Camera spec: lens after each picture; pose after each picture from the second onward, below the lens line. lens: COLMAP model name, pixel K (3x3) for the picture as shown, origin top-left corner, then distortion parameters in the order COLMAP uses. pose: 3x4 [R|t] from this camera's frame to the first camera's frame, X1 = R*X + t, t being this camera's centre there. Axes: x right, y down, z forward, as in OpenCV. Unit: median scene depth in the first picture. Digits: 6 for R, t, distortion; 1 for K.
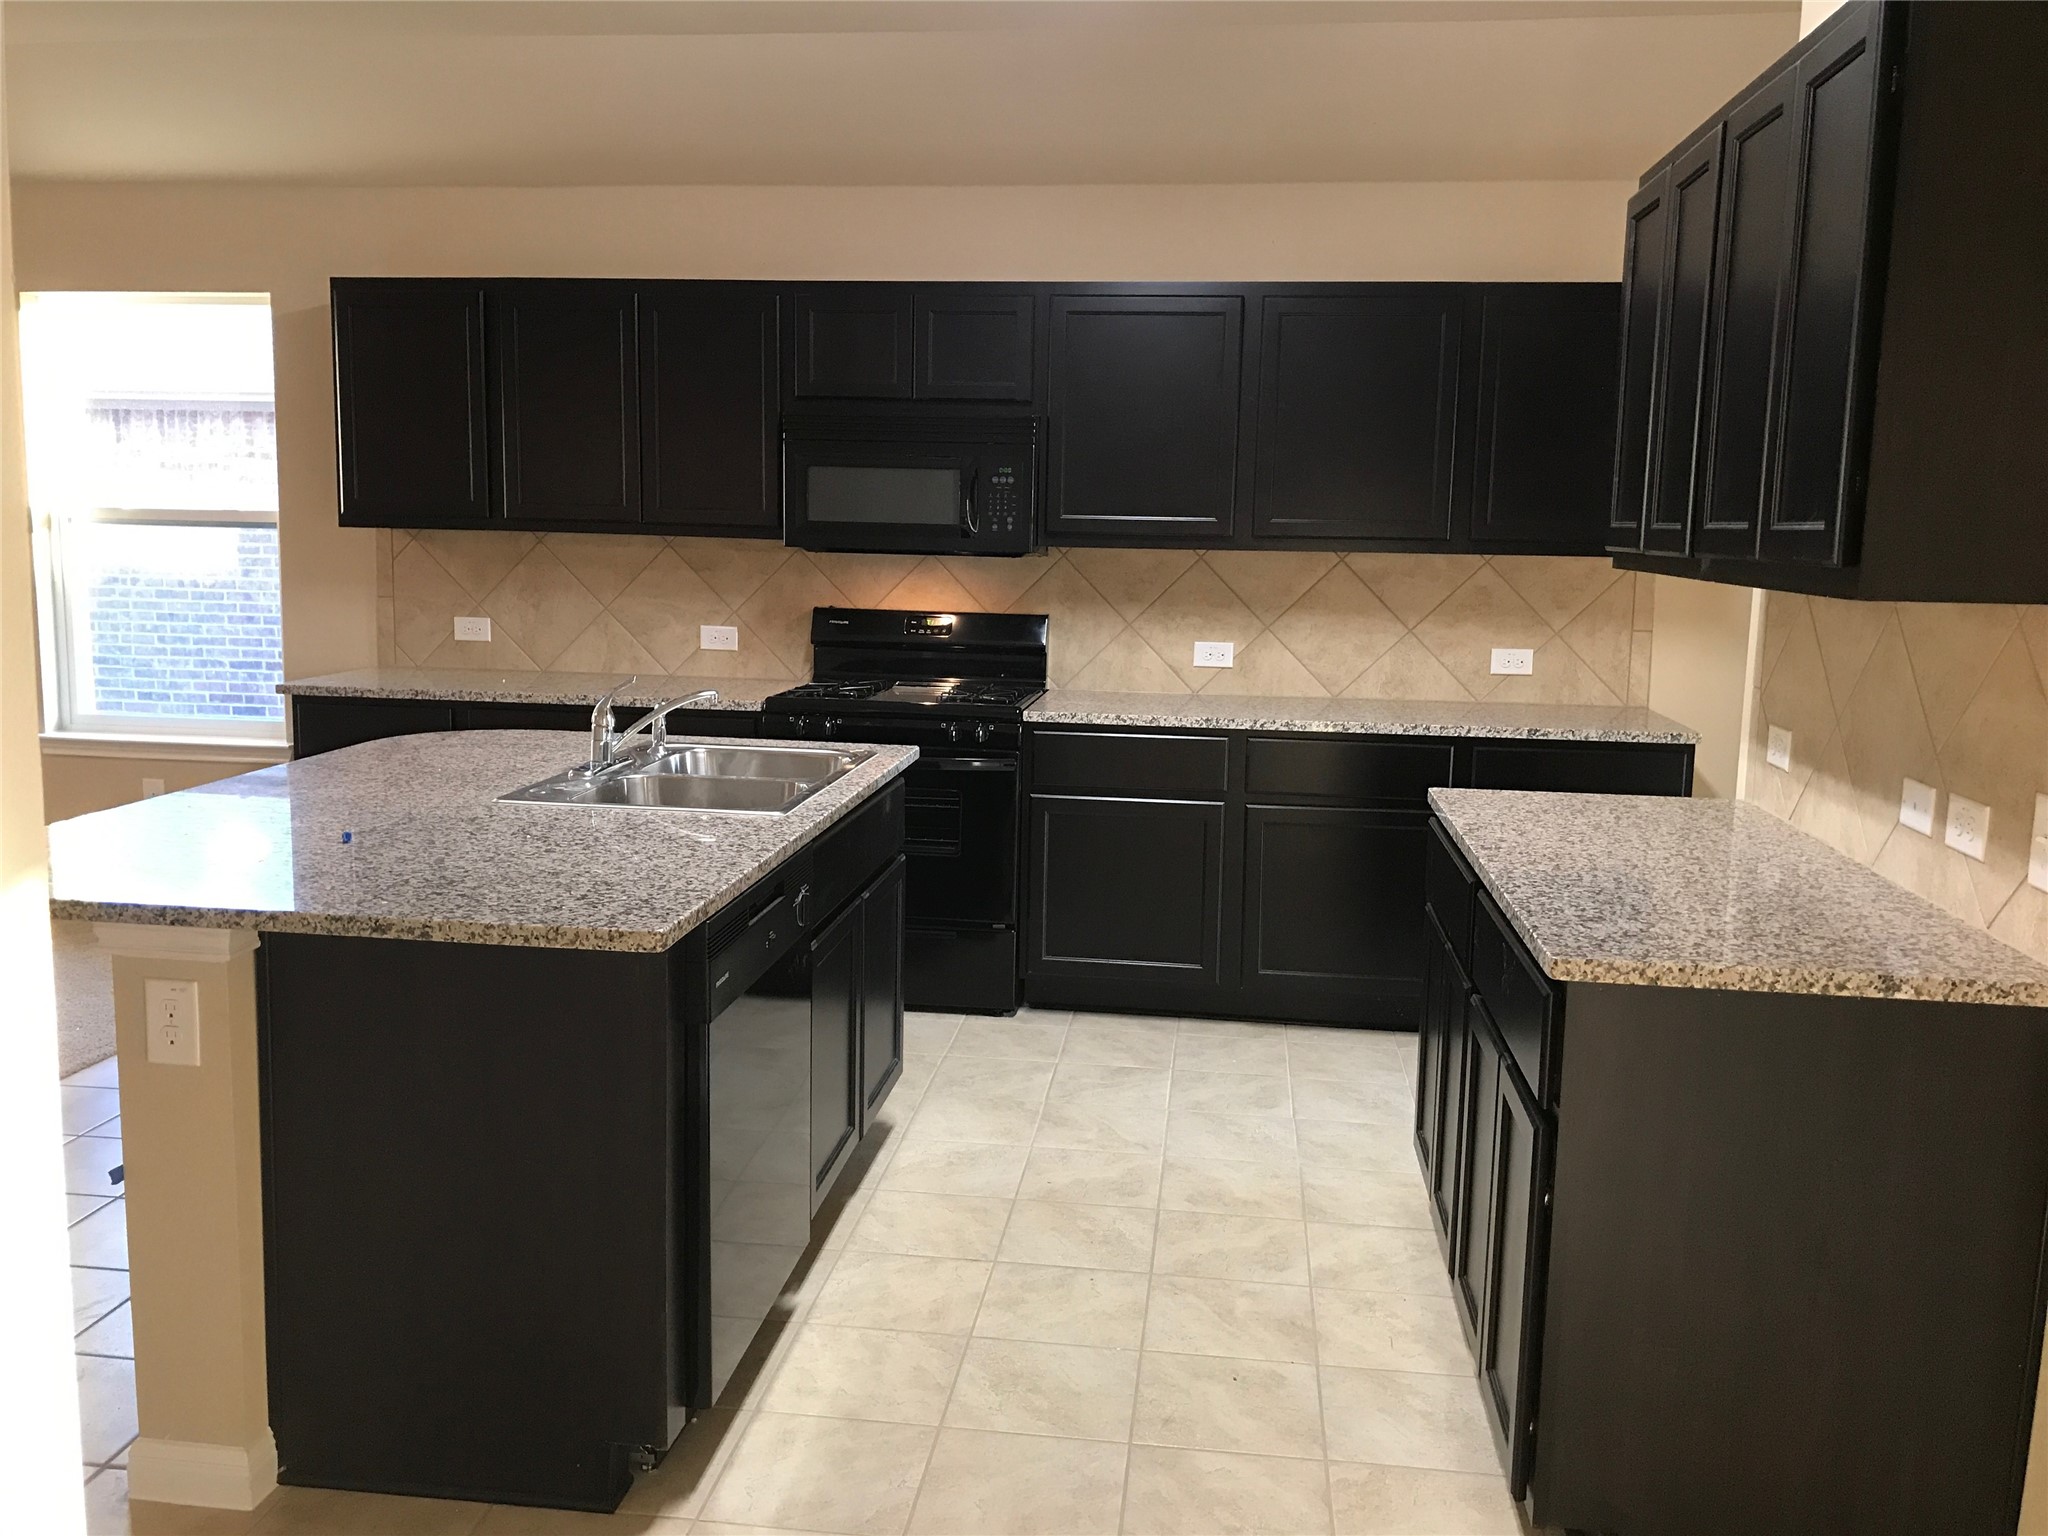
lens RADIAL K [[1697.3, 0, 1031.1], [0, 1697.3, 762.0], [0, 0, 1]] dist [0.060558, -0.058366]
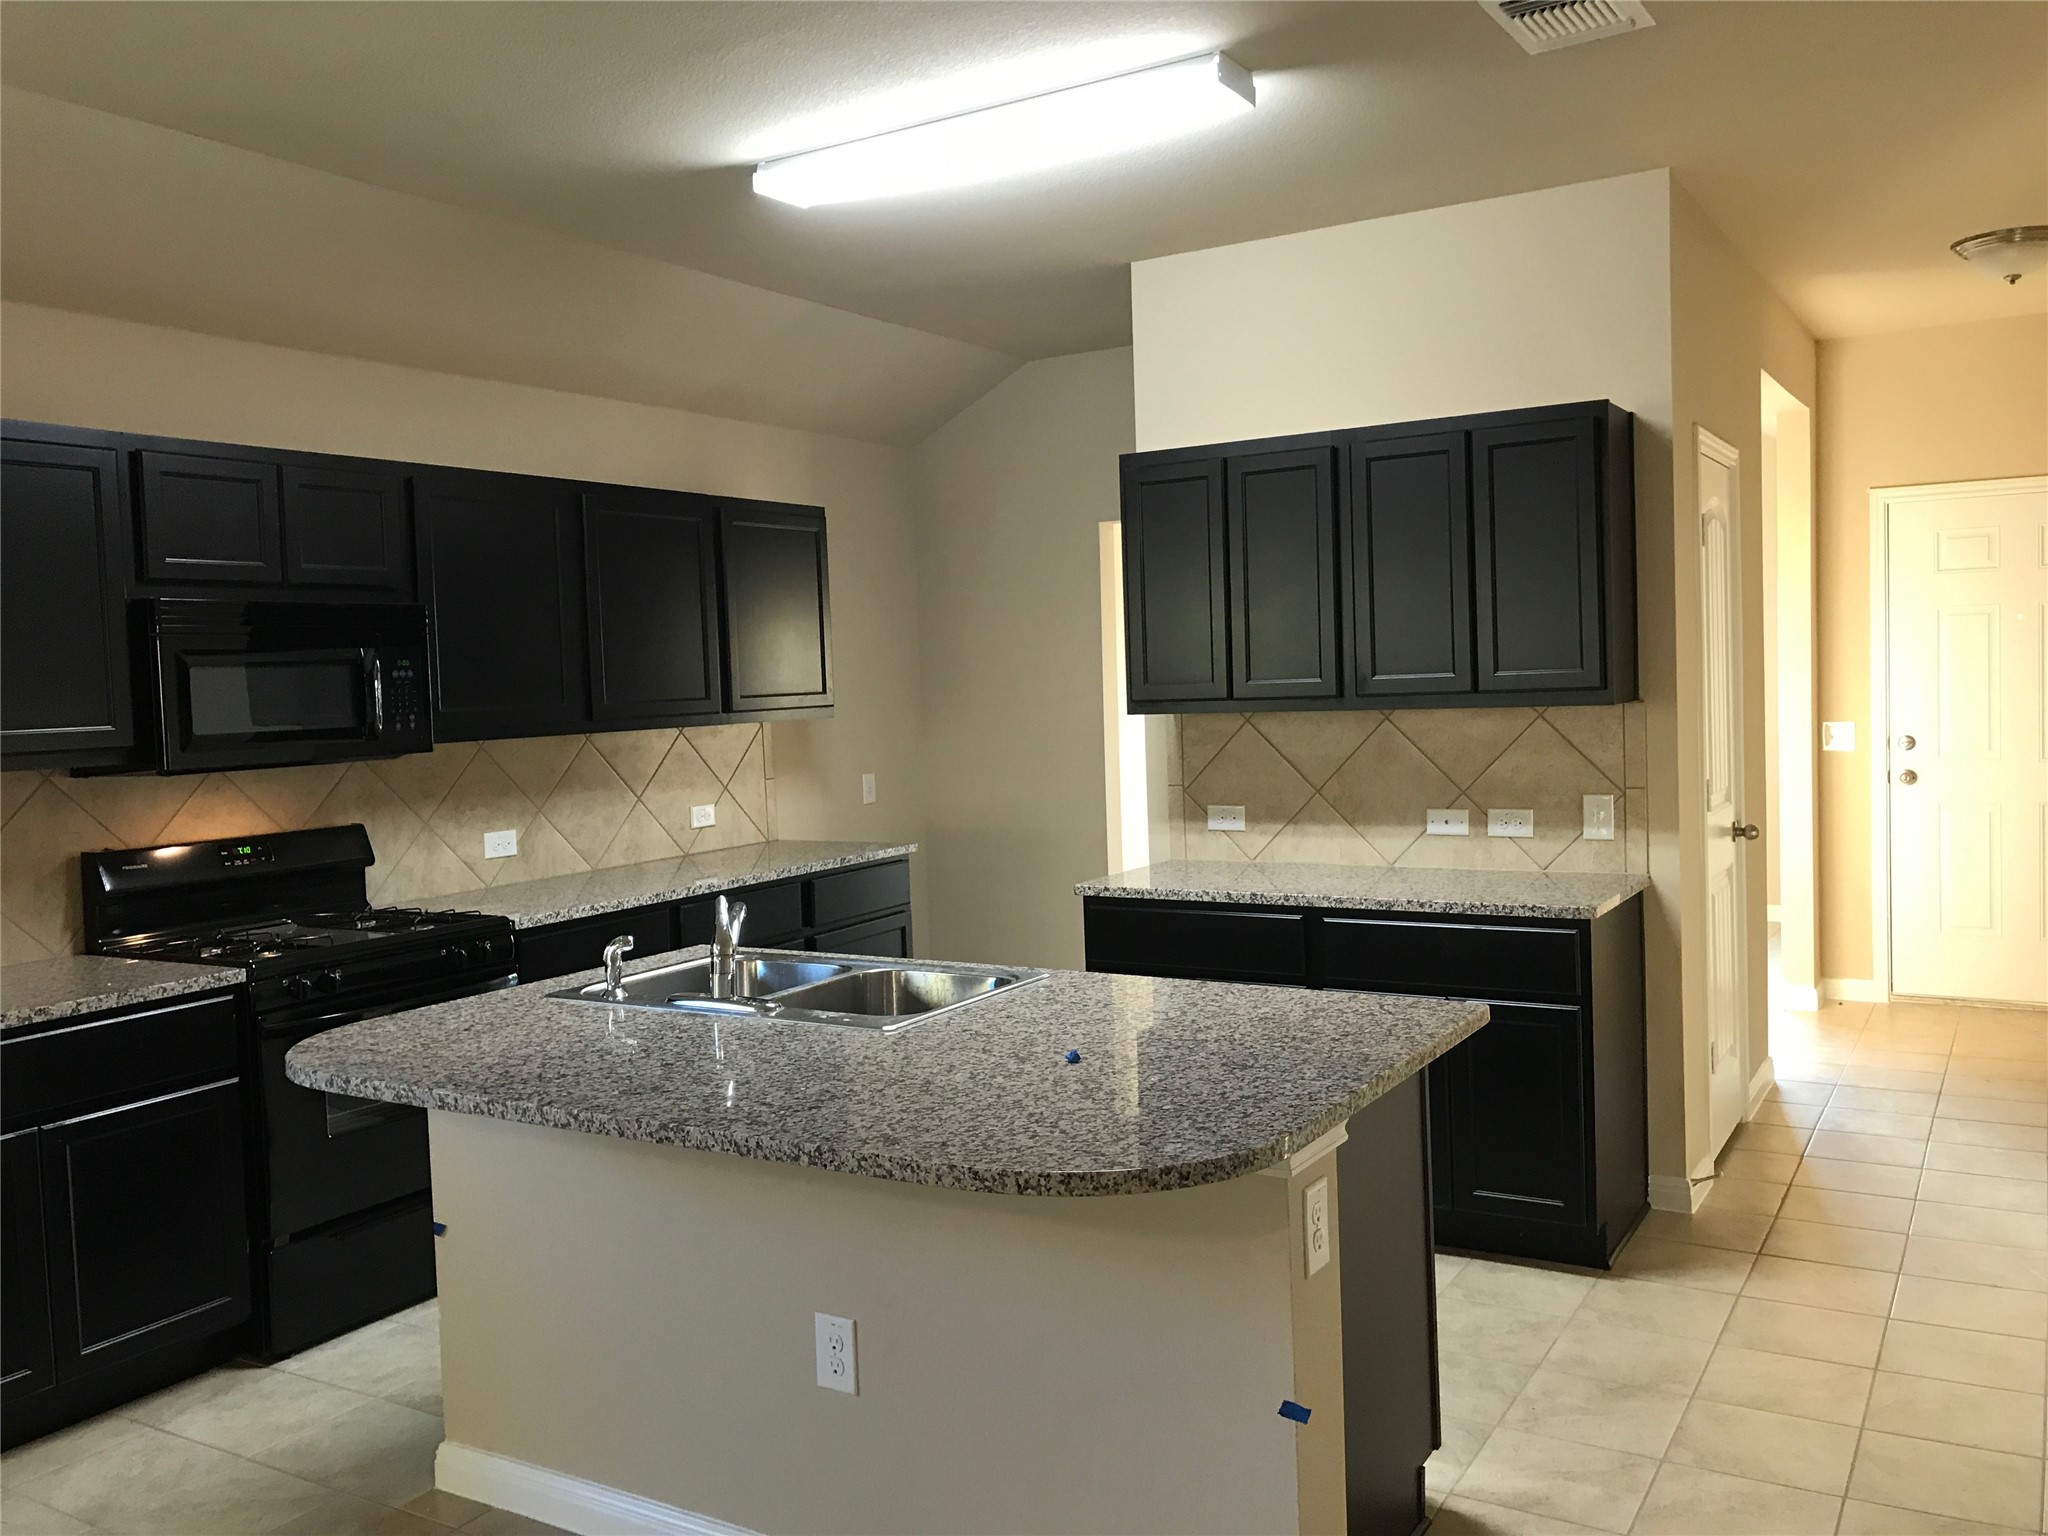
lens RADIAL K [[1697.3, 0, 1026.3], [0, 1697.3, 765.7], [0, 0, 1]] dist [0.060558, -0.058366]
pose [[0.411566, -0.084897, 0.907417, -0.652099], [0.174954, 0.984494, 0.012757, -0.067112], [-0.894430, 0.153506, 0.420037, 0.311404]]
